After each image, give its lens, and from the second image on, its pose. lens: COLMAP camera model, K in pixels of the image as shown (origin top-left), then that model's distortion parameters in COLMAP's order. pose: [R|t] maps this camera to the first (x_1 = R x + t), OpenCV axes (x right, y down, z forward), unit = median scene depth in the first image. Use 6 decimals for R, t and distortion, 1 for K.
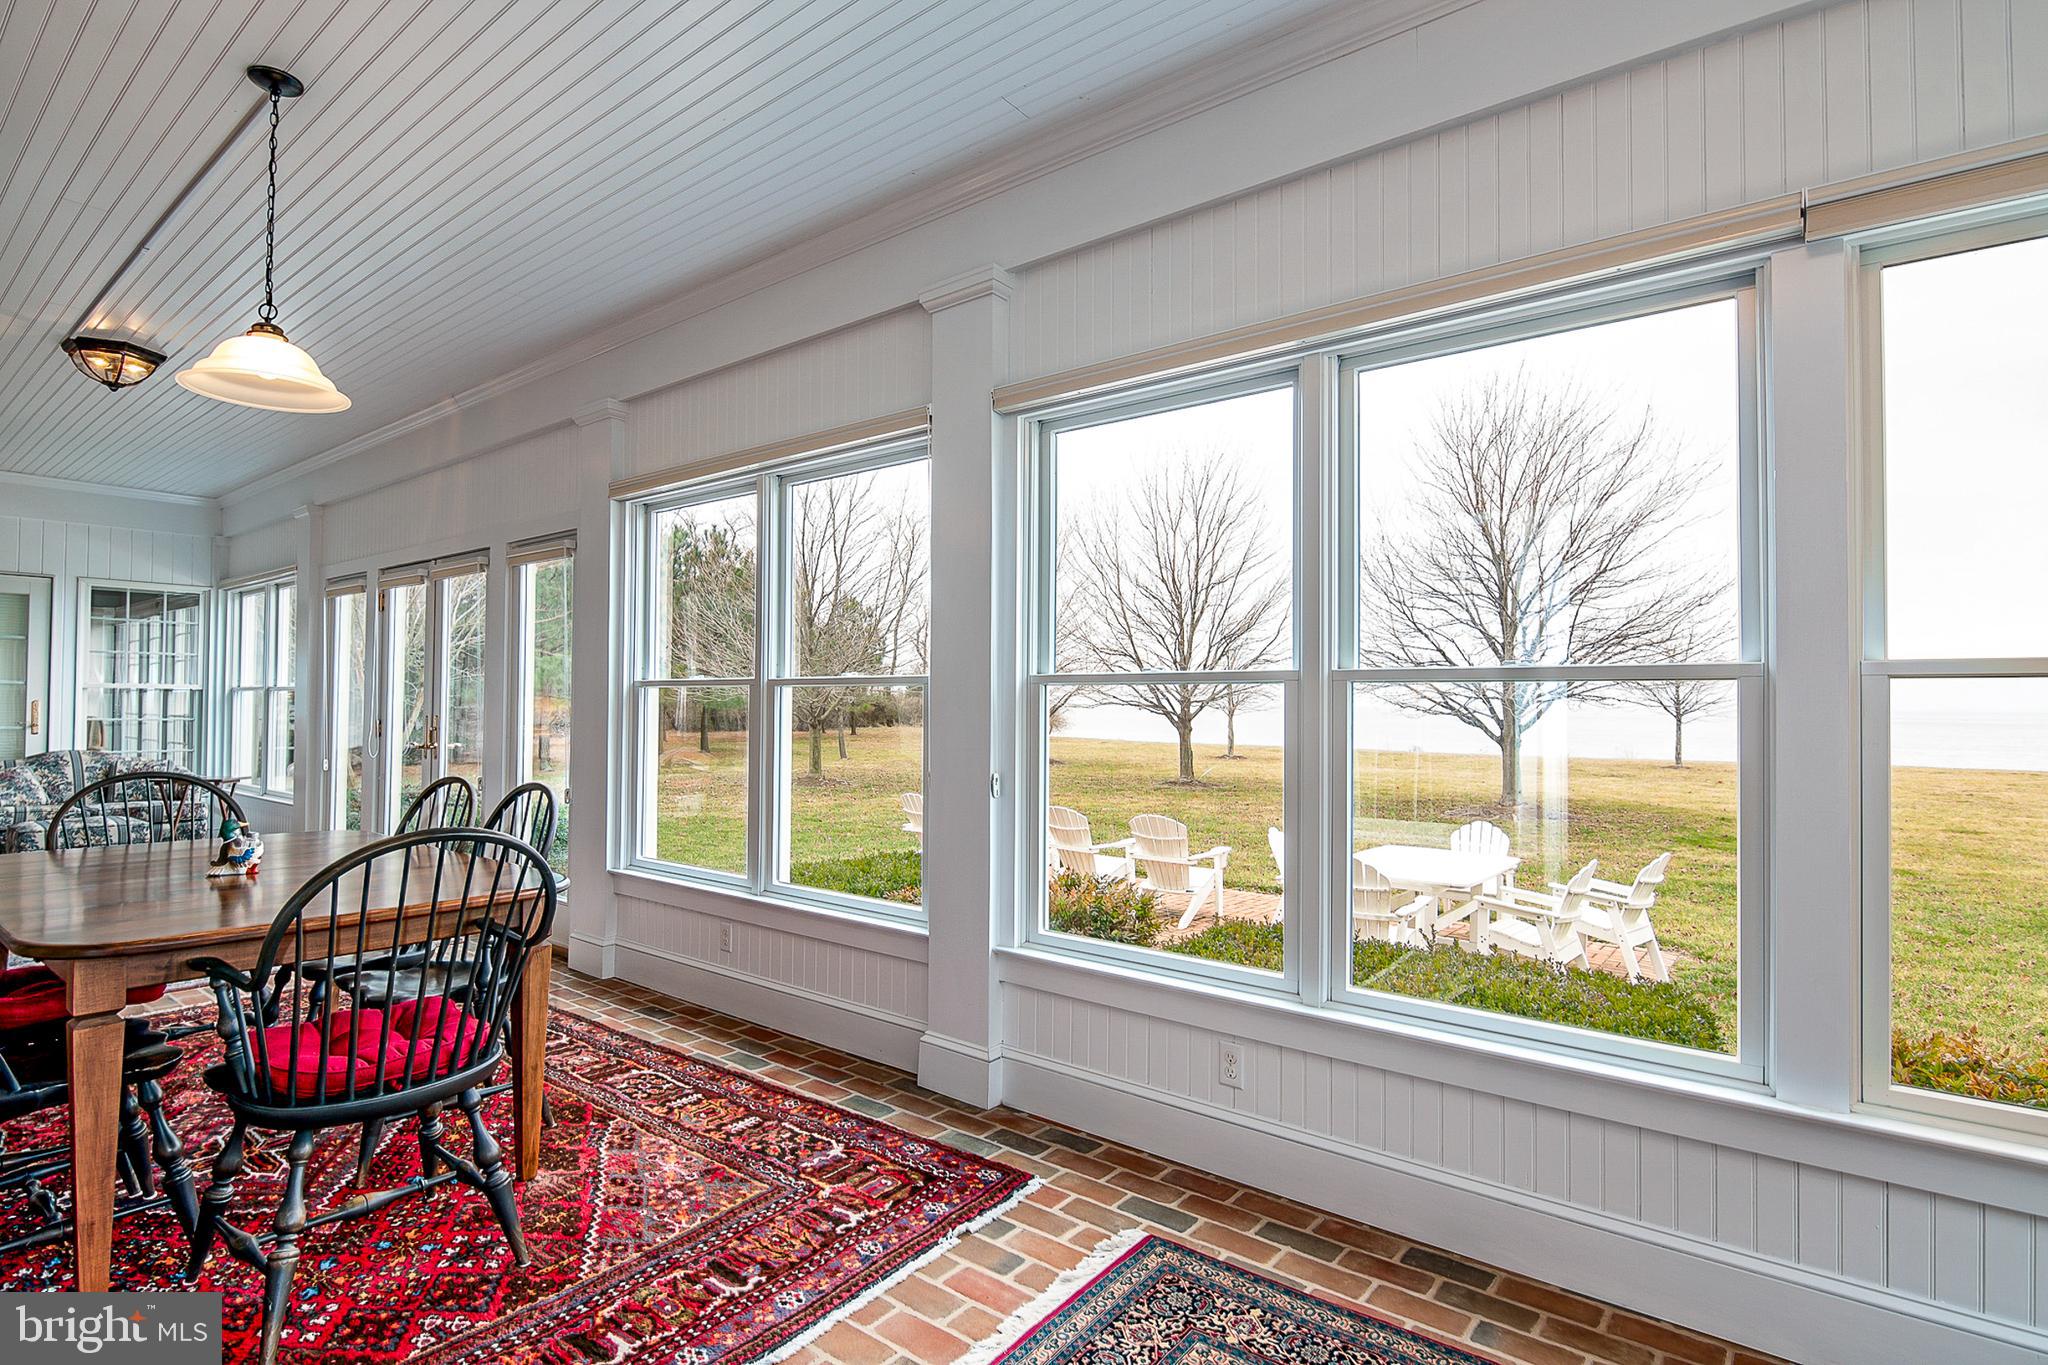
lens RADIAL K [[1011.7, 0, 1025.2], [0, 1011.7, 689.6], [0, 0, 1]] dist [-0.002813, -0.003168]
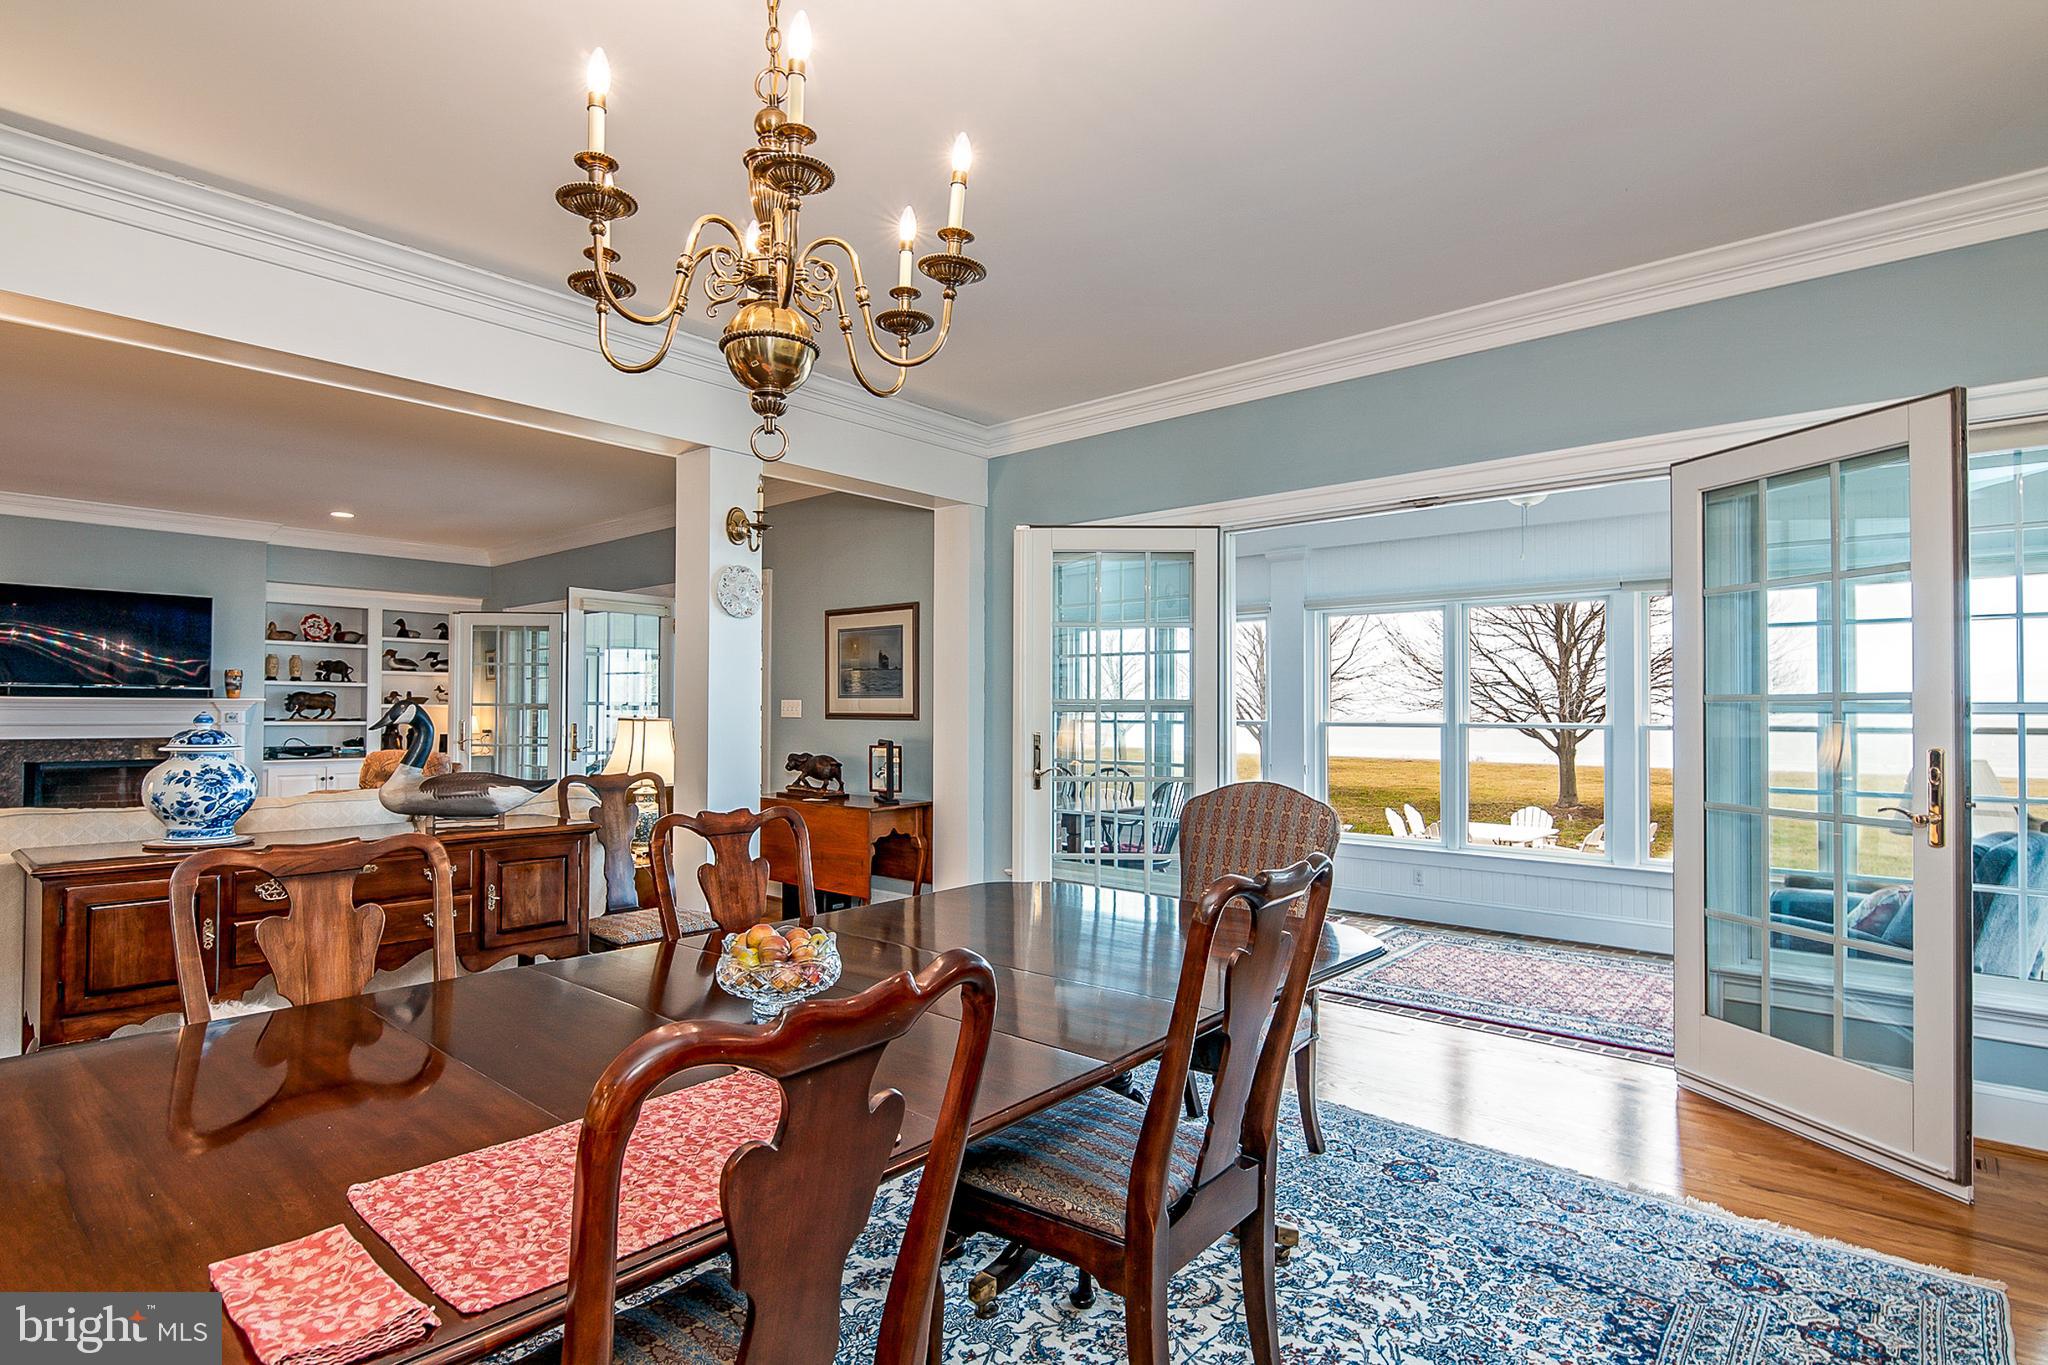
lens RADIAL K [[1011.7, 0, 1015.1], [0, 1011.7, 694.0], [0, 0, 1]] dist [-0.002813, -0.003168]
pose [[0.998283, -0.001411, -0.058553, -0.073303], [0.001256, 0.999996, -0.002674, -0.011482], [0.058557, 0.002596, 0.998281, -0.172947]]
